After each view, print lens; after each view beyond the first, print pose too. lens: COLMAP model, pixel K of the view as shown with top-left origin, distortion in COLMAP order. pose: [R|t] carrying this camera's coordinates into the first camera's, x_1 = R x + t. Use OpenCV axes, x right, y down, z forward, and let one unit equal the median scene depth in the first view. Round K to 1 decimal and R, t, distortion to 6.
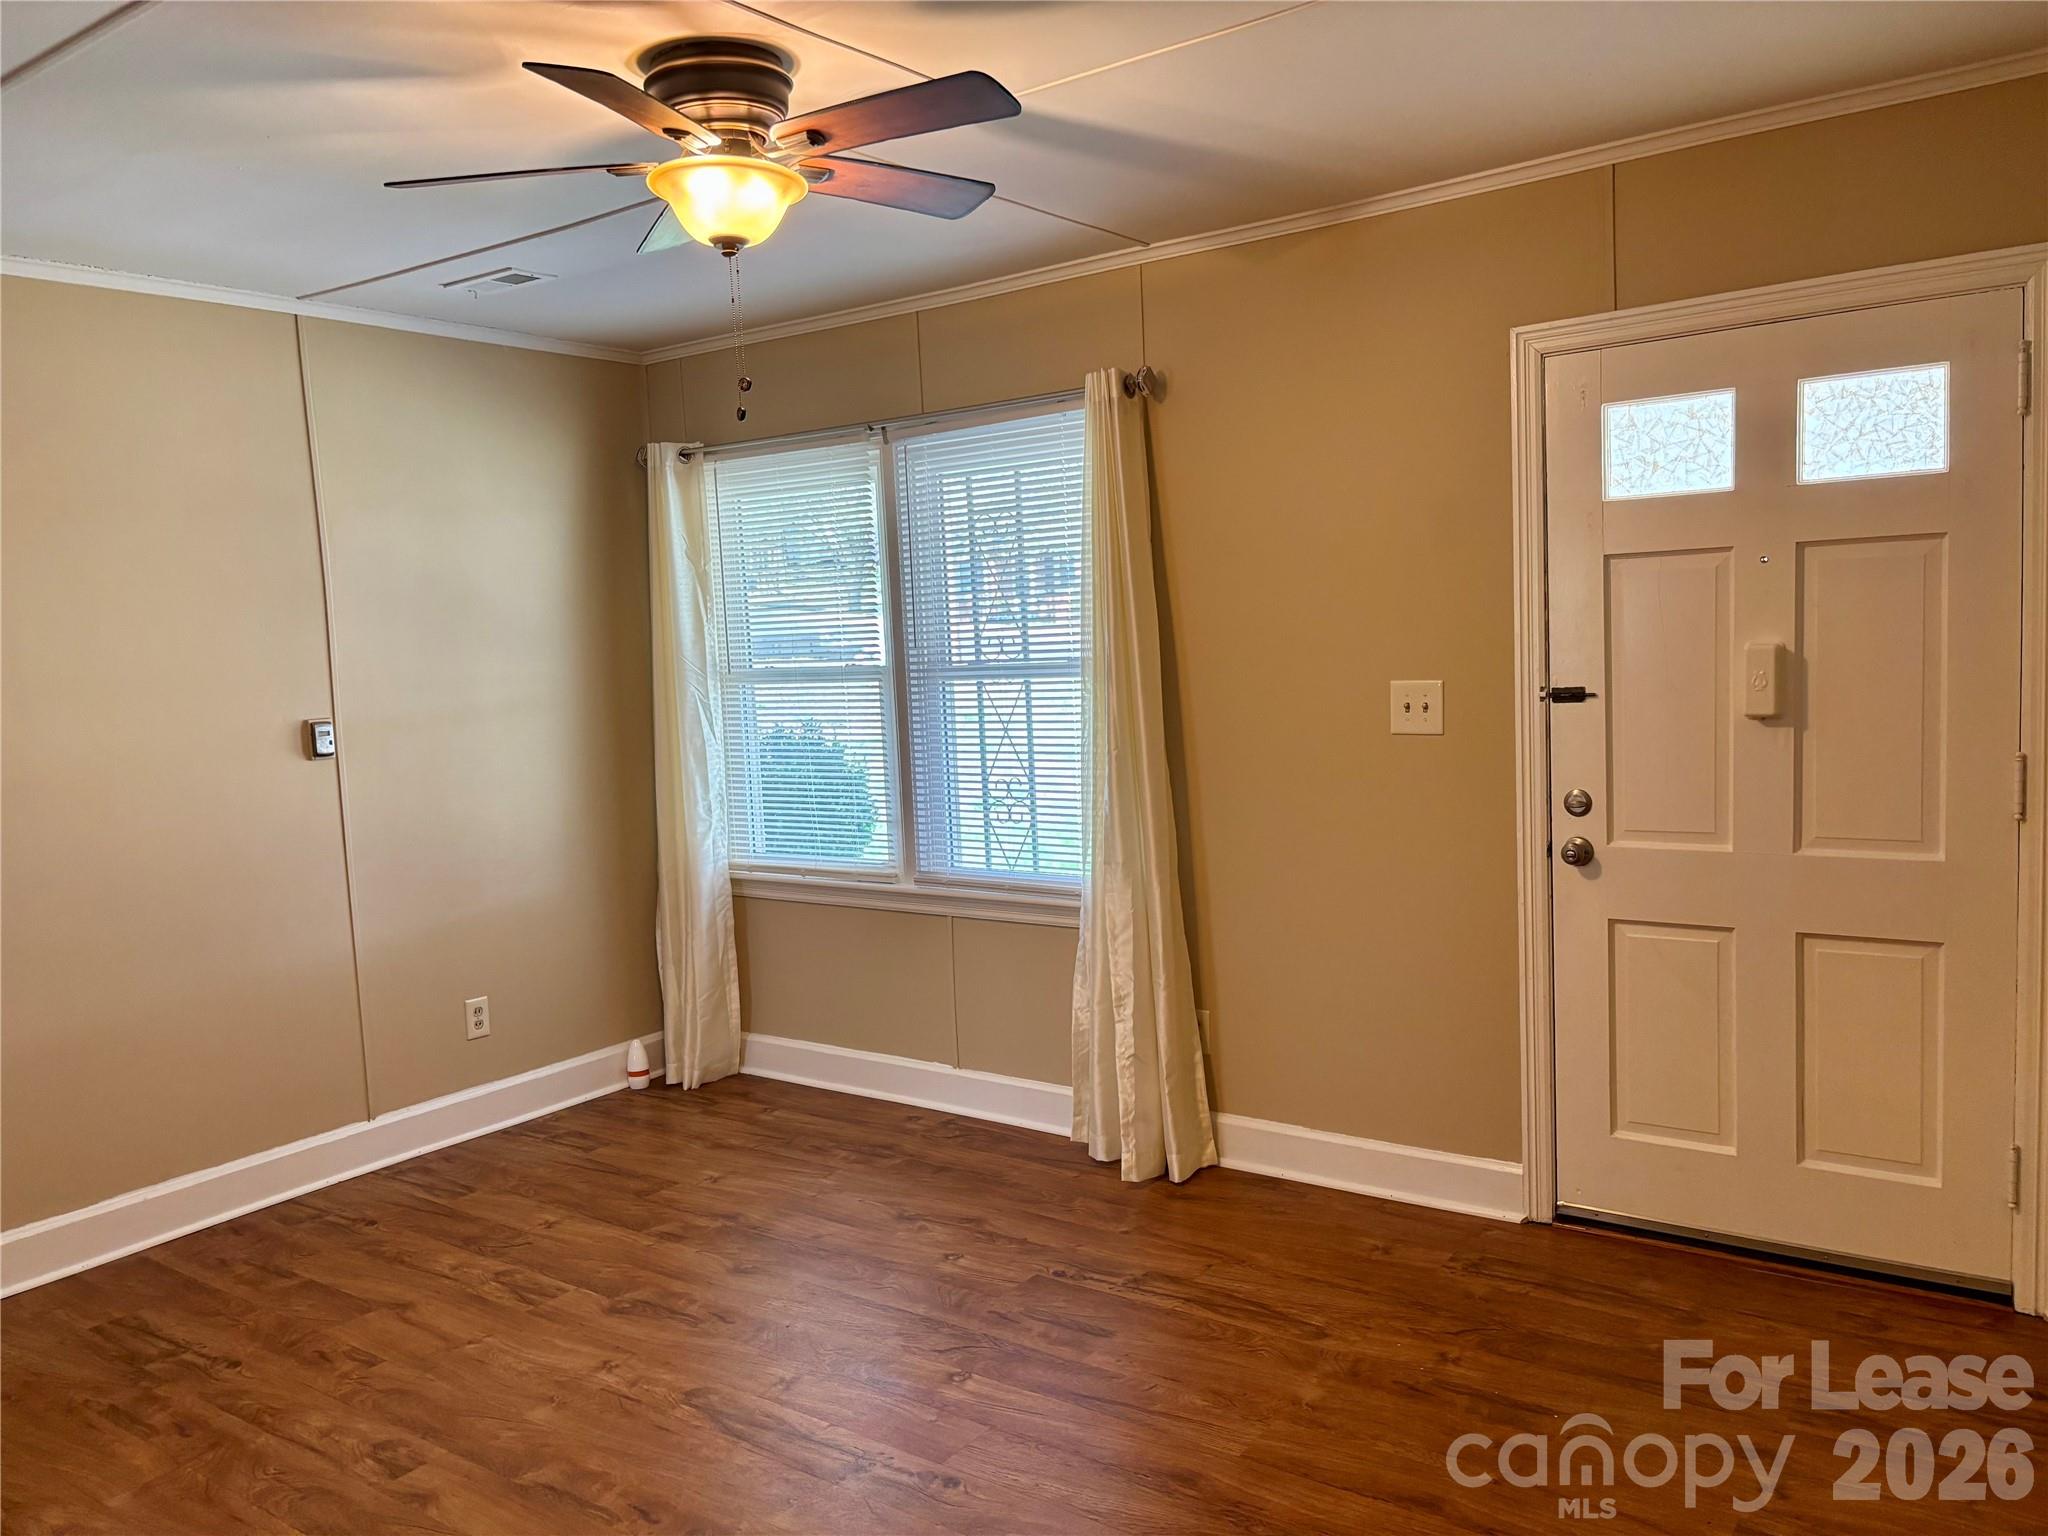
lens RADIAL K [[1563.4, 0, 1014.9], [0, 1563.4, 772.3], [0, 0, 1]] dist [0.066205, -0.072115]
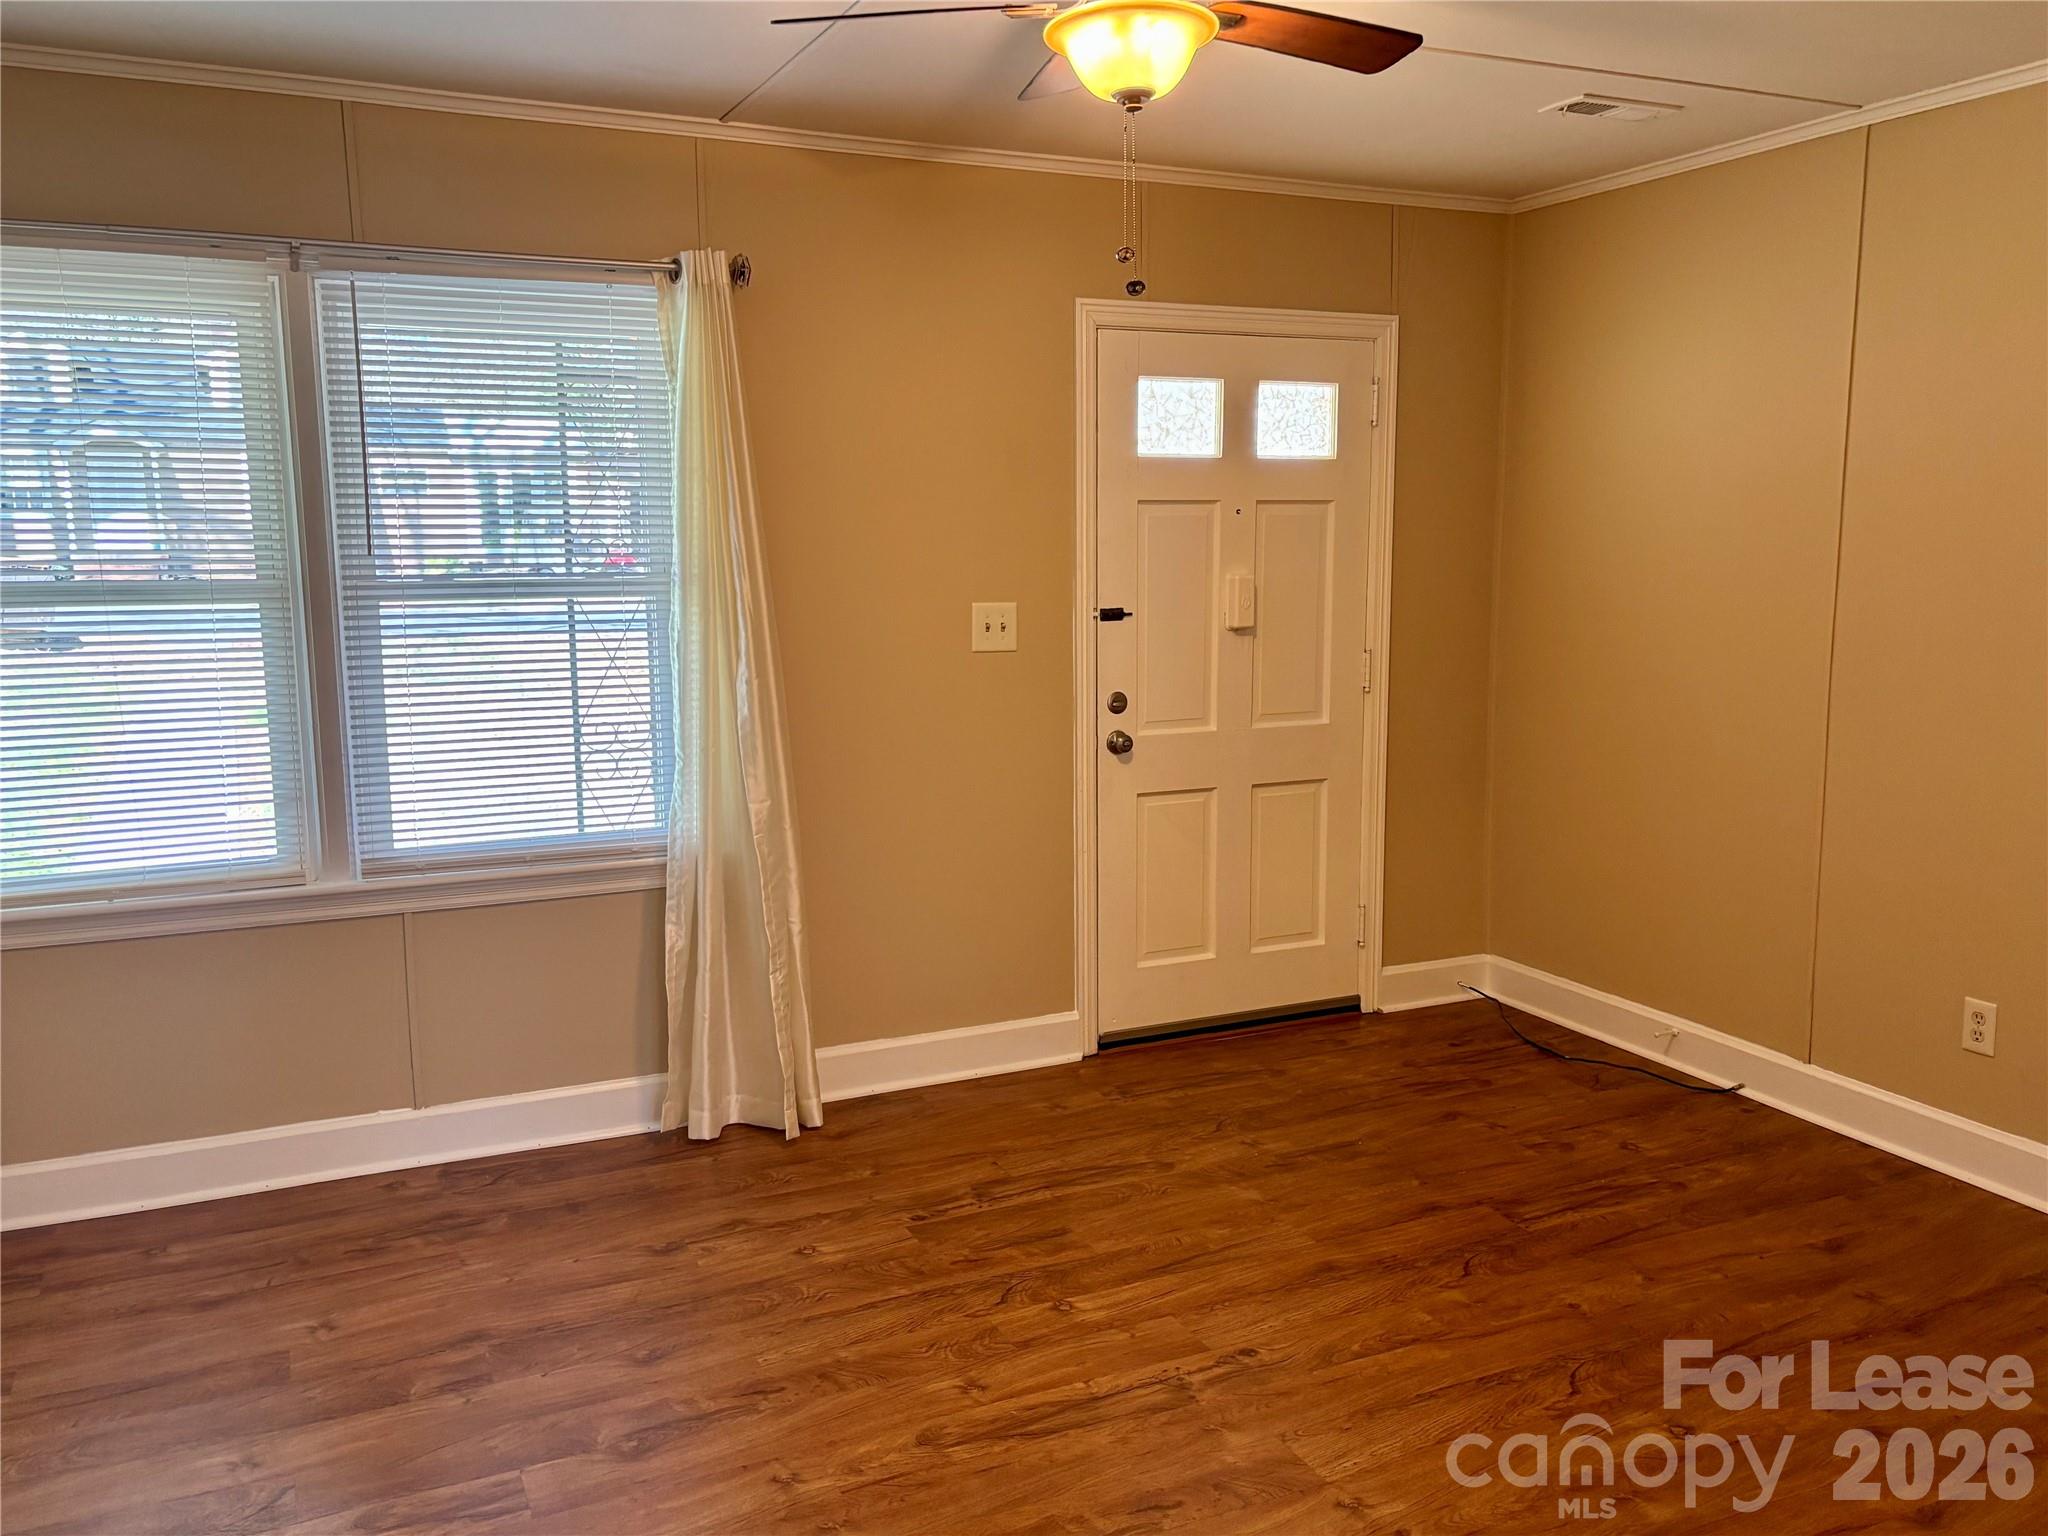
lens RADIAL K [[1636.8, 0, 1026.3], [0, 1636.8, 783.1], [0, 0, 1]] dist [0.069593, -0.081203]
pose [[0.471702, -0.085742, 0.877579, -0.787770], [0.064556, 0.995948, 0.062607, -0.002737], [-0.879391, 0.027121, 0.475326, 0.456471]]
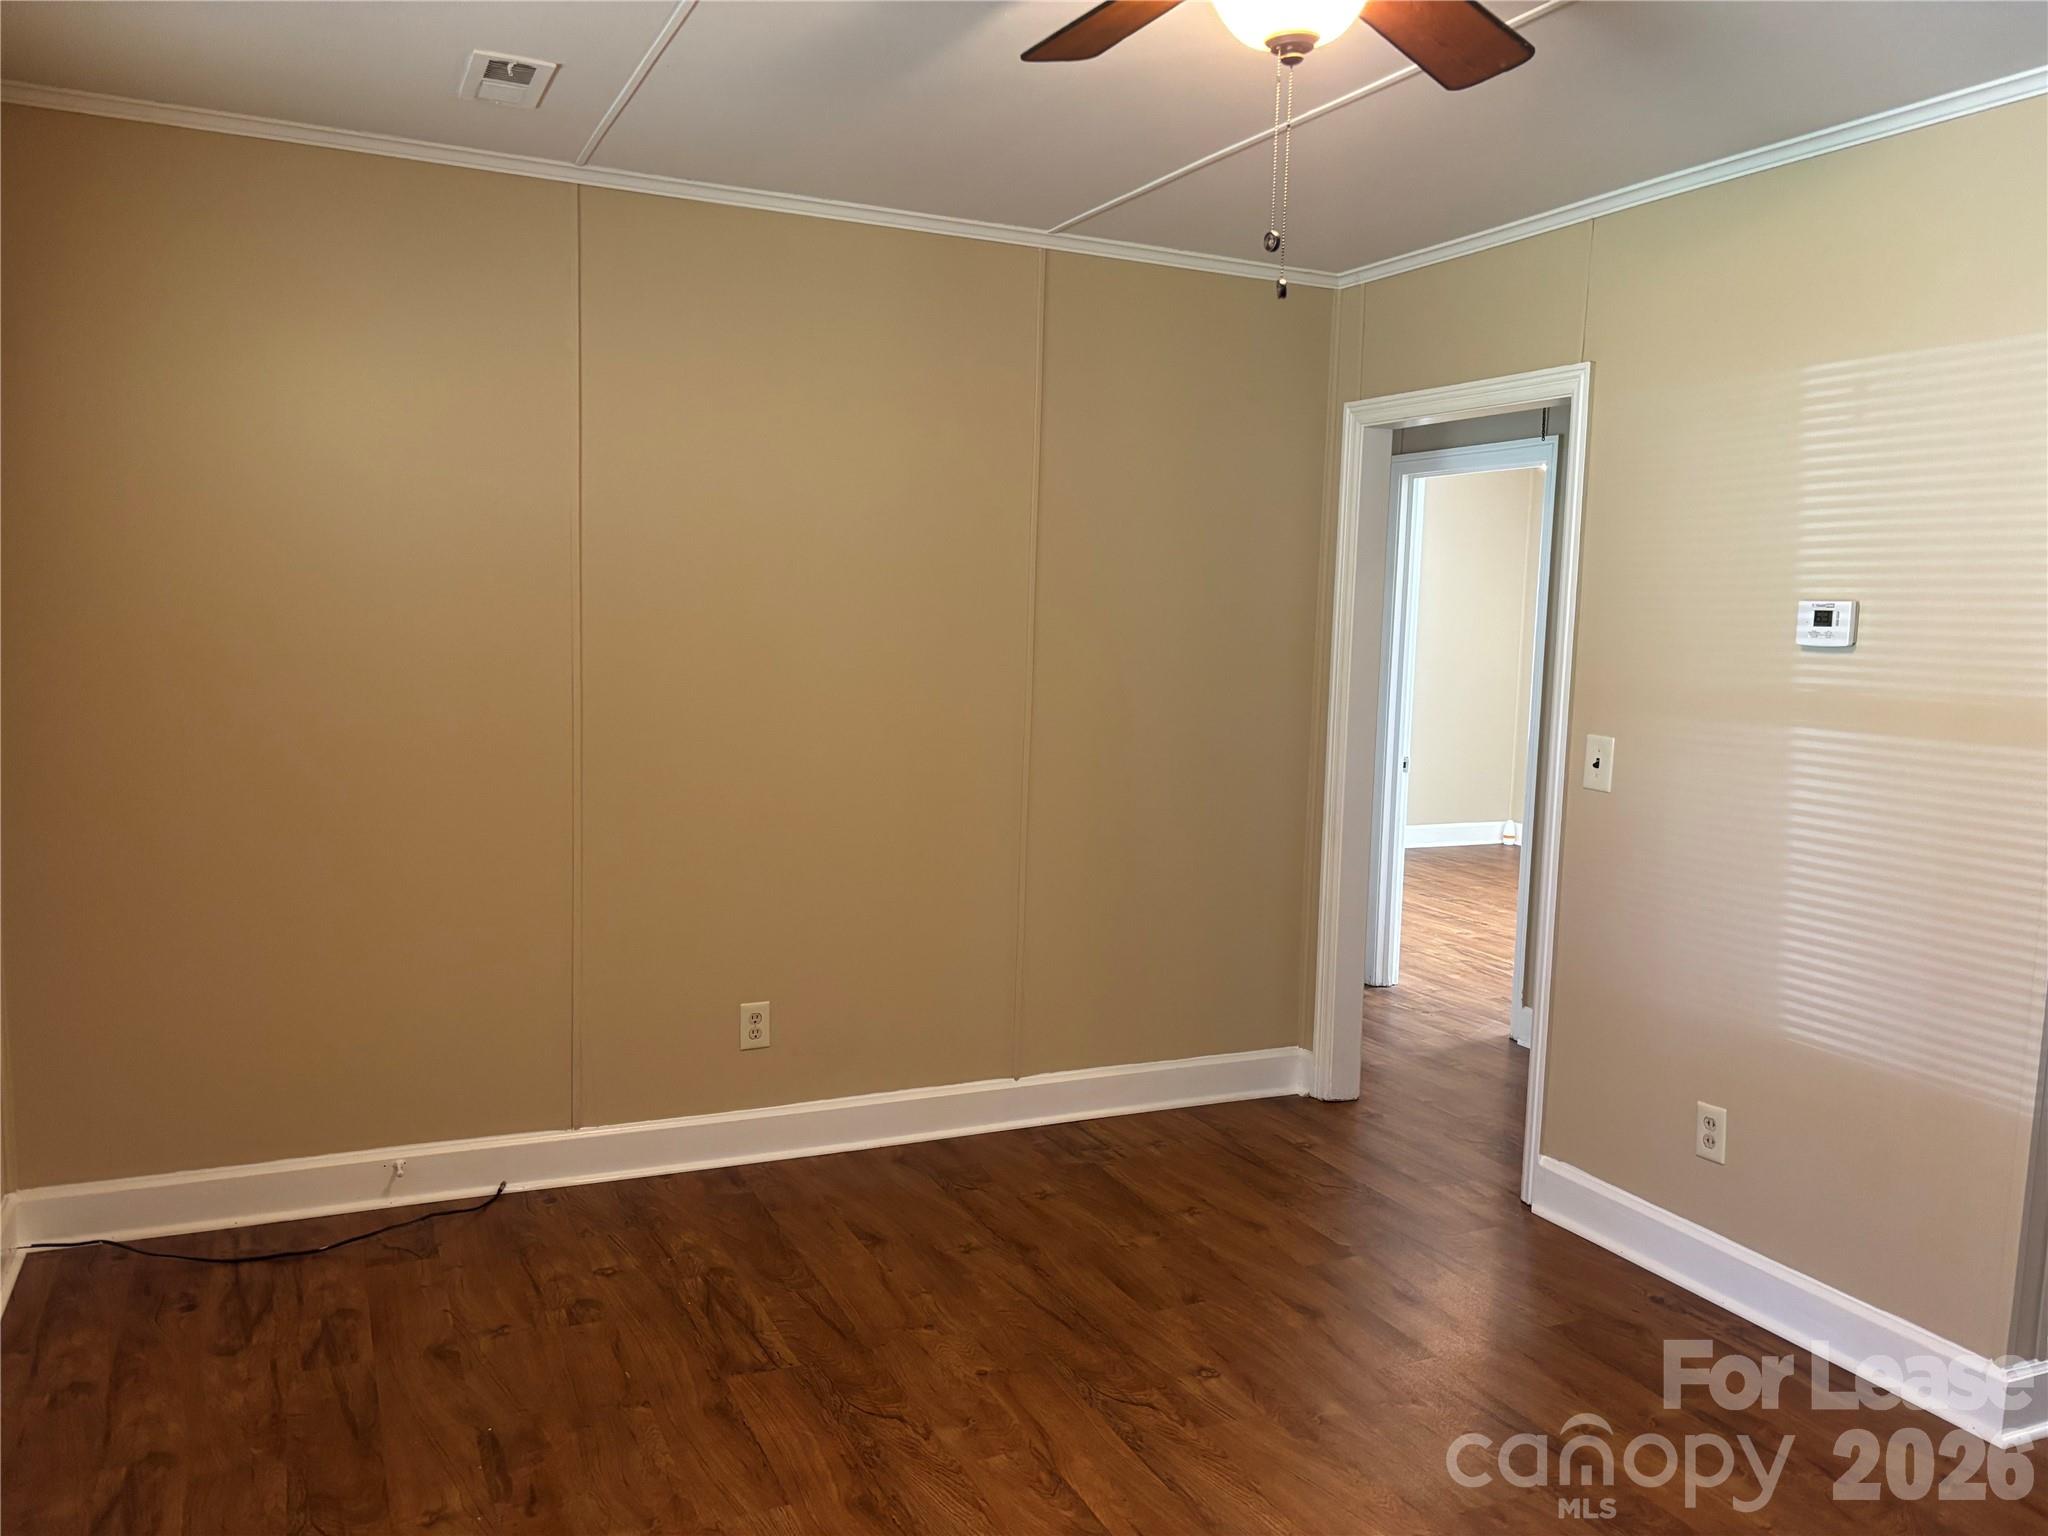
lens RADIAL K [[1563.4, 0, 1022.9], [0, 1563.4, 778.3], [0, 0, 1]] dist [0.066205, -0.072115]
pose [[-0.884977, -0.026348, 0.464889, -0.301993], [0.057873, 0.984432, 0.165964, -0.096850], [-0.462024, 0.173779, -0.869675, 1.280343]]
